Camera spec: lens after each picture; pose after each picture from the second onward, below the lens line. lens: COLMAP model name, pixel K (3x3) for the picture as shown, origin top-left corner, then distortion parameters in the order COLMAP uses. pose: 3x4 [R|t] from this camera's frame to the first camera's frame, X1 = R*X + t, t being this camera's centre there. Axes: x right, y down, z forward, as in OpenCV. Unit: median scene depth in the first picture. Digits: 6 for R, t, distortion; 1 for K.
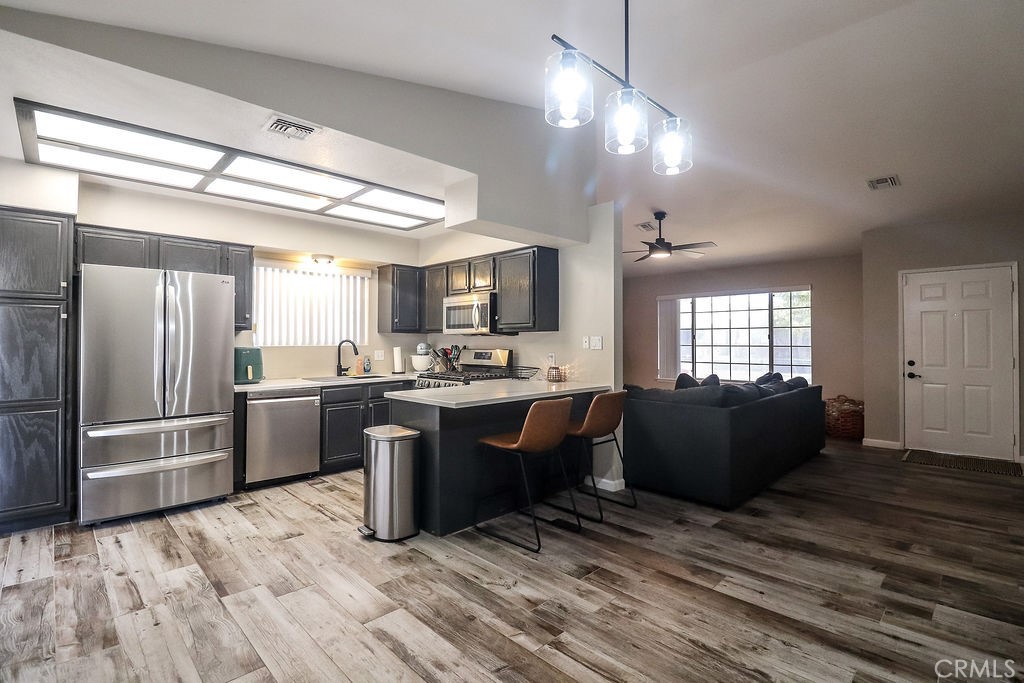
lens RADIAL K [[477.1, 0, 500.5], [0, 477.1, 337.3], [0, 0, 1]] dist [-0.016479, -0.000532]
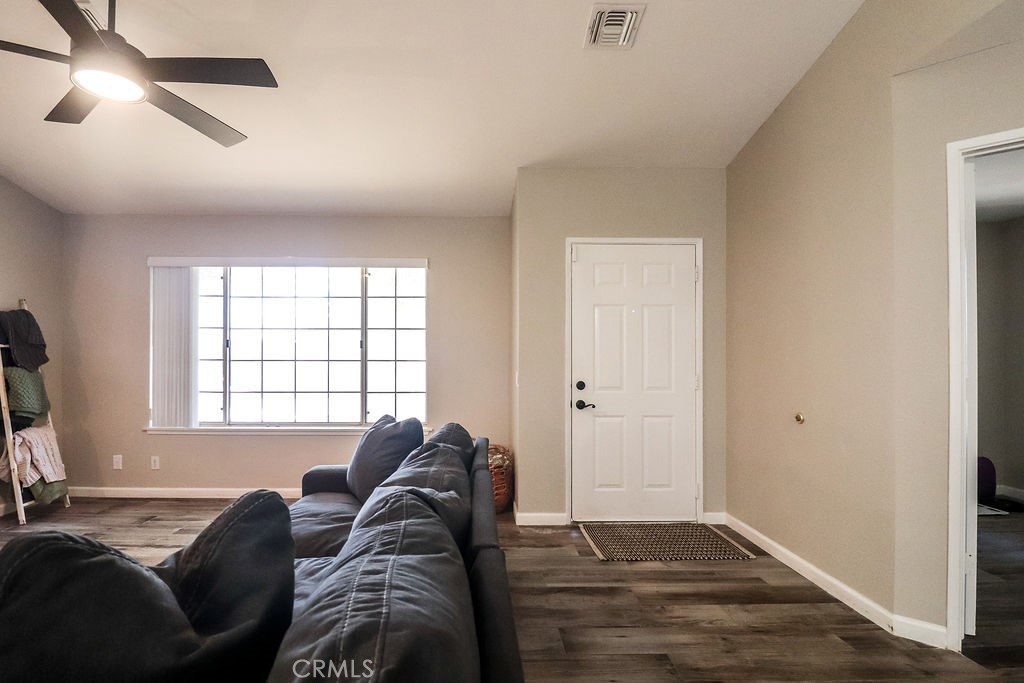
lens RADIAL K [[477.1, 0, 479.7], [0, 477.1, 359.2], [0, 0, 1]] dist [-0.016479, -0.000532]
pose [[0.661258, 0.003730, 0.750149, 0.232953], [-0.009336, 0.999951, 0.003258, 0.014356], [-0.750100, -0.009157, 0.661261, 0.523439]]
